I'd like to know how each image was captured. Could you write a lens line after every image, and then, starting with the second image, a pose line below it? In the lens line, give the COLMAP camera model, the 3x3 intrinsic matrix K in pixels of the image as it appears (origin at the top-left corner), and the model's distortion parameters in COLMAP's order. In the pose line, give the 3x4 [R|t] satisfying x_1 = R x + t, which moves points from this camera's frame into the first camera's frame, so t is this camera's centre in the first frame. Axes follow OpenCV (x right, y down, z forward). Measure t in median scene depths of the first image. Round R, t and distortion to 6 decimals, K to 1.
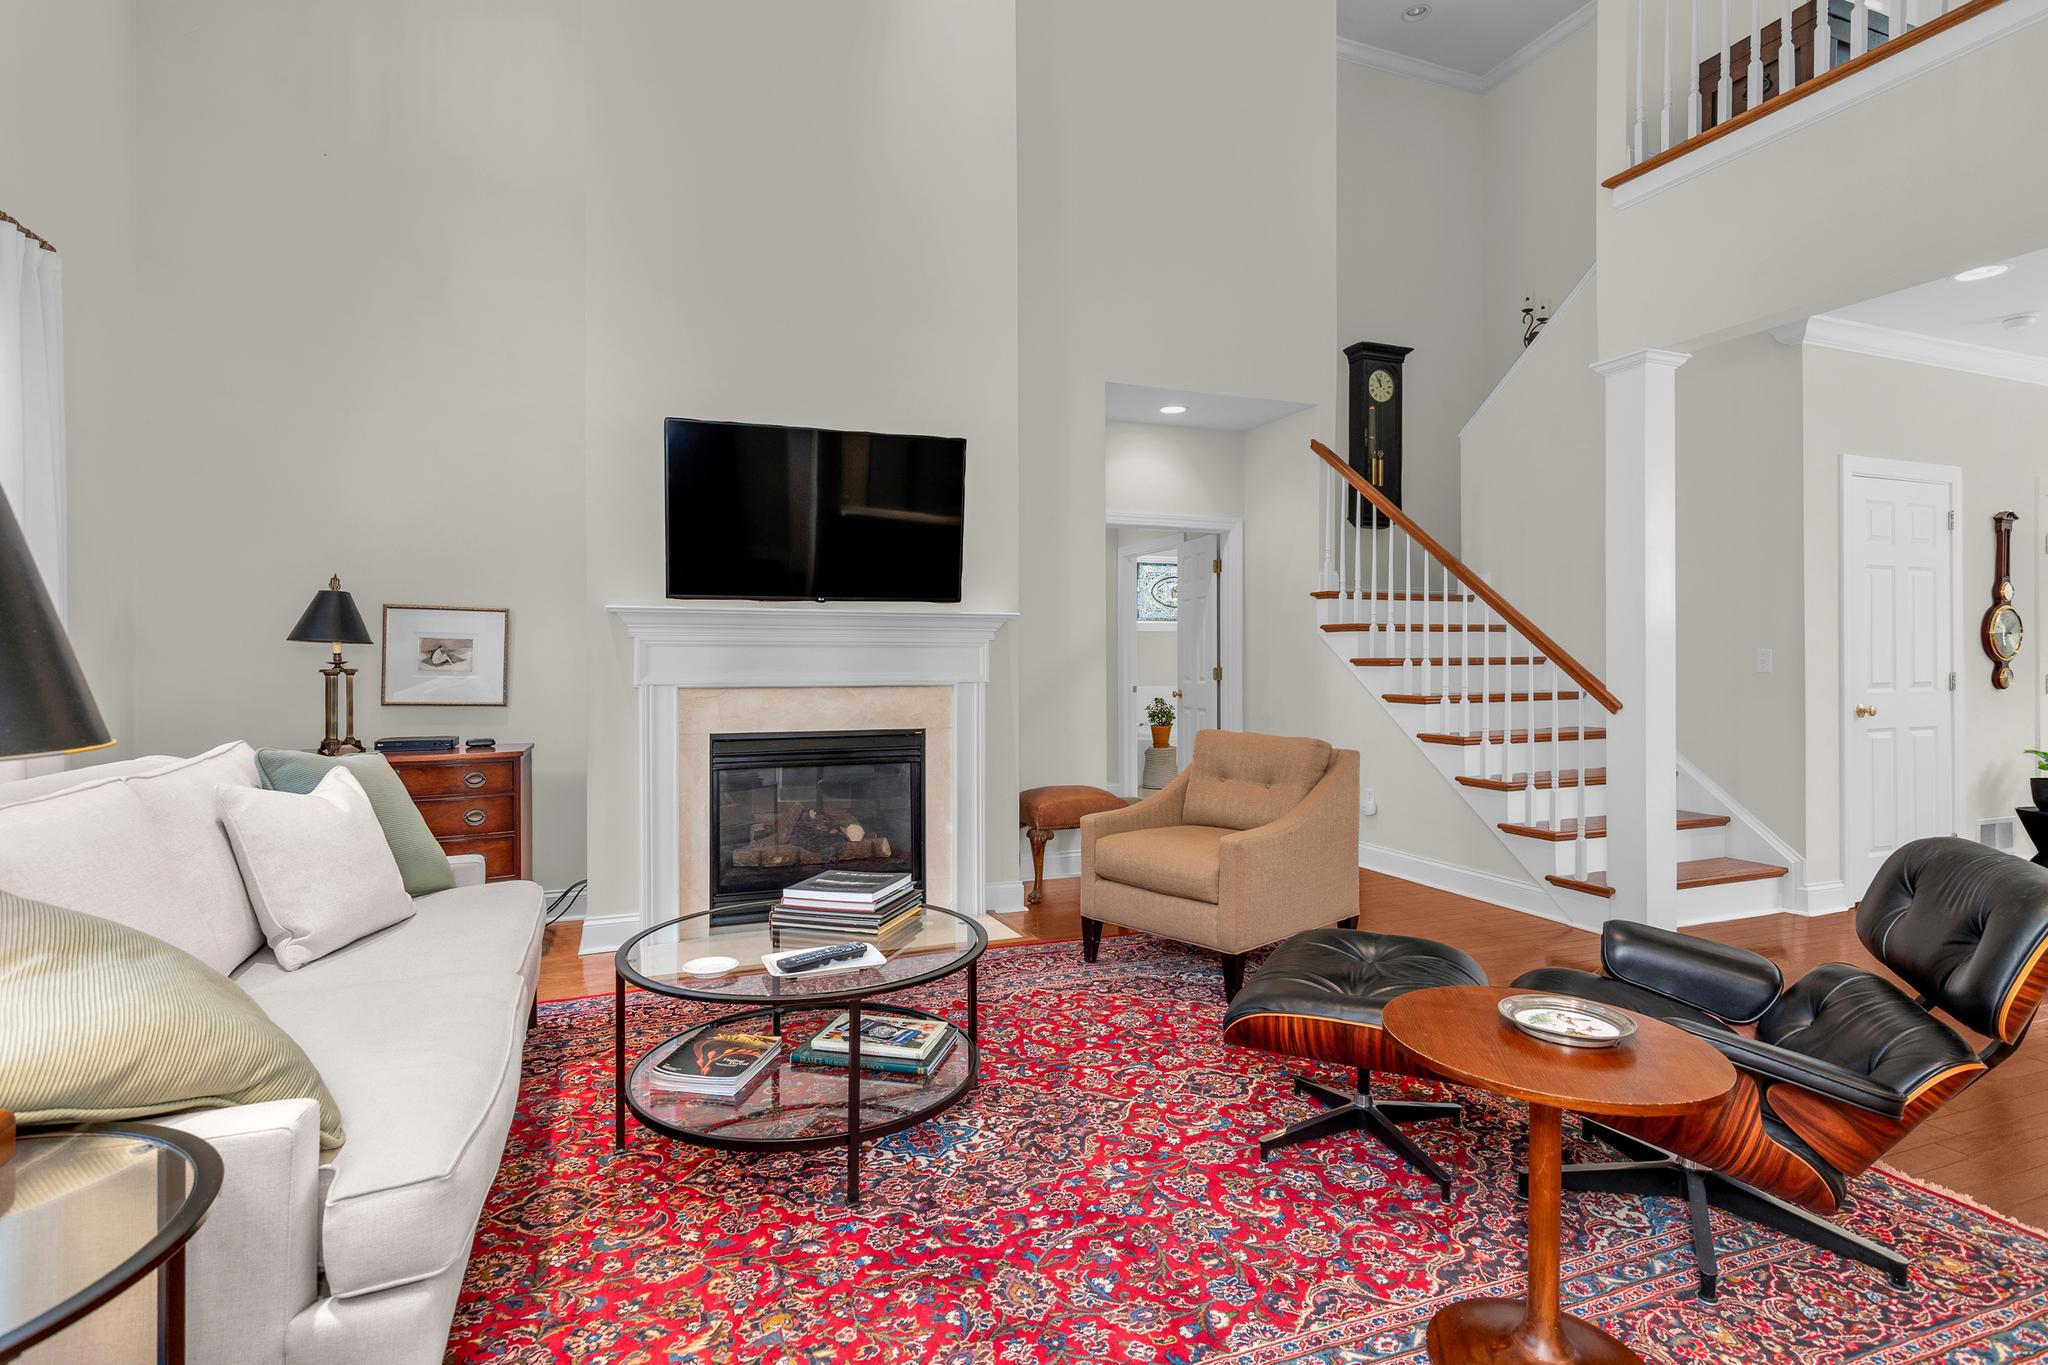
lens RADIAL K [[997.1, 0, 1016.0], [0, 997.1, 662.7], [0, 0, 1]] dist [0.000930, 0.000466]
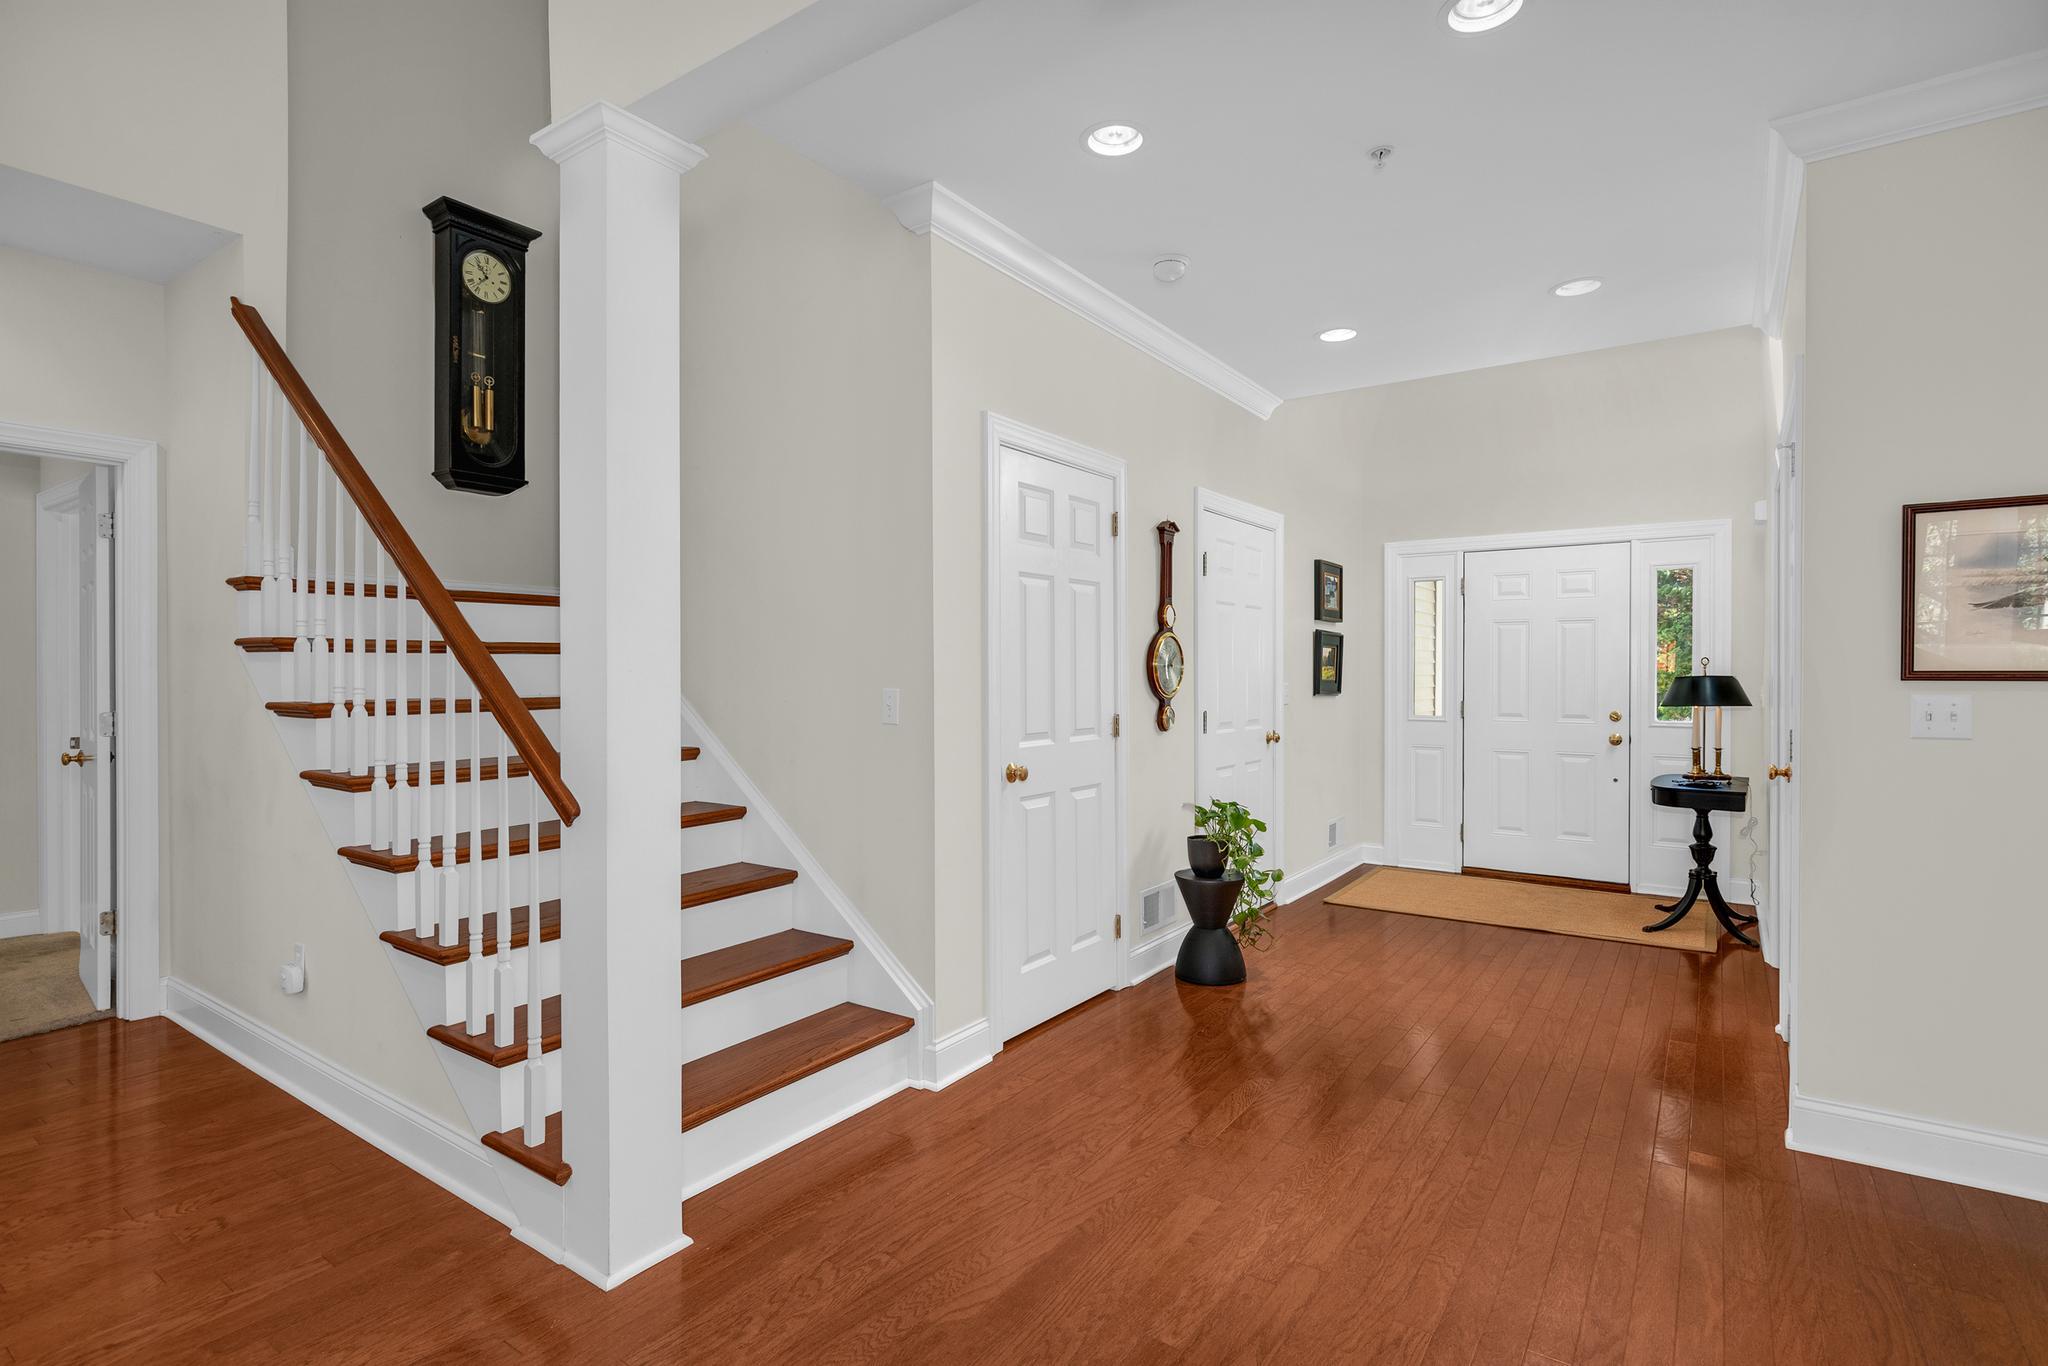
lens RADIAL K [[992.9, 0, 1019.1], [0, 992.9, 677.1], [0, 0, 1]] dist [0.004616, 0.001030]
pose [[0.832795, -0.000879, 0.553581, 0.528661], [-0.000667, 0.999996, 0.002590, -0.027189], [-0.553582, -0.002526, 0.832791, 0.464573]]
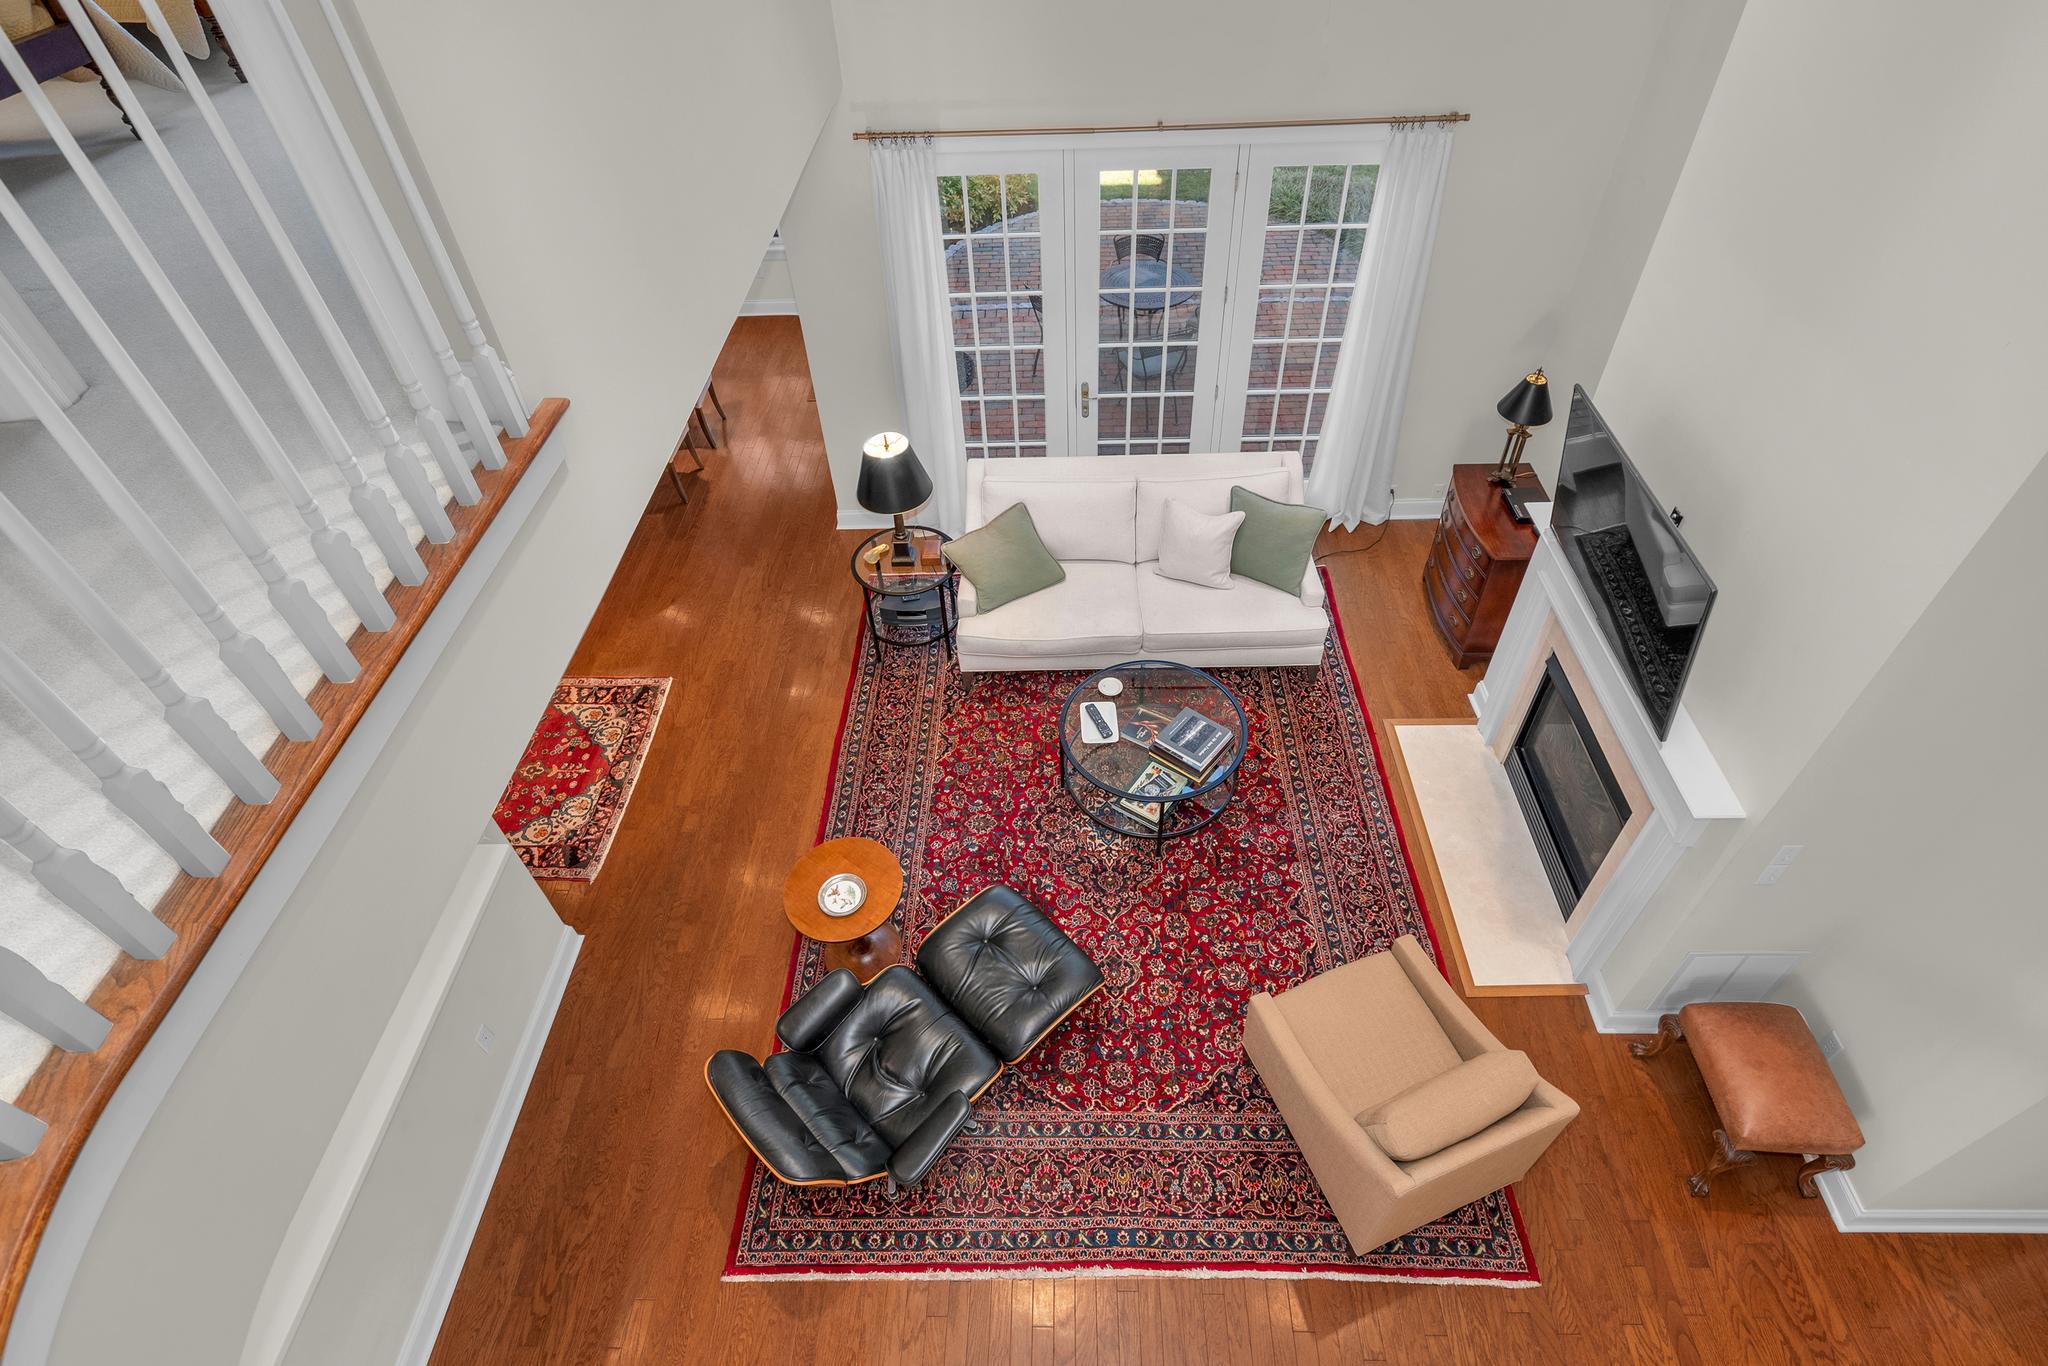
lens RADIAL K [[1030.2, 0, 1040.1], [0, 1030.2, 651.2], [0, 0, 1]] dist [-0.002020, -0.000433]
pose [[-0.374031, 0.660560, -0.650969, 0.659618], [0.033915, 0.711189, 0.702182, -0.756166], [0.926796, 0.240561, -0.288410, 0.825768]]
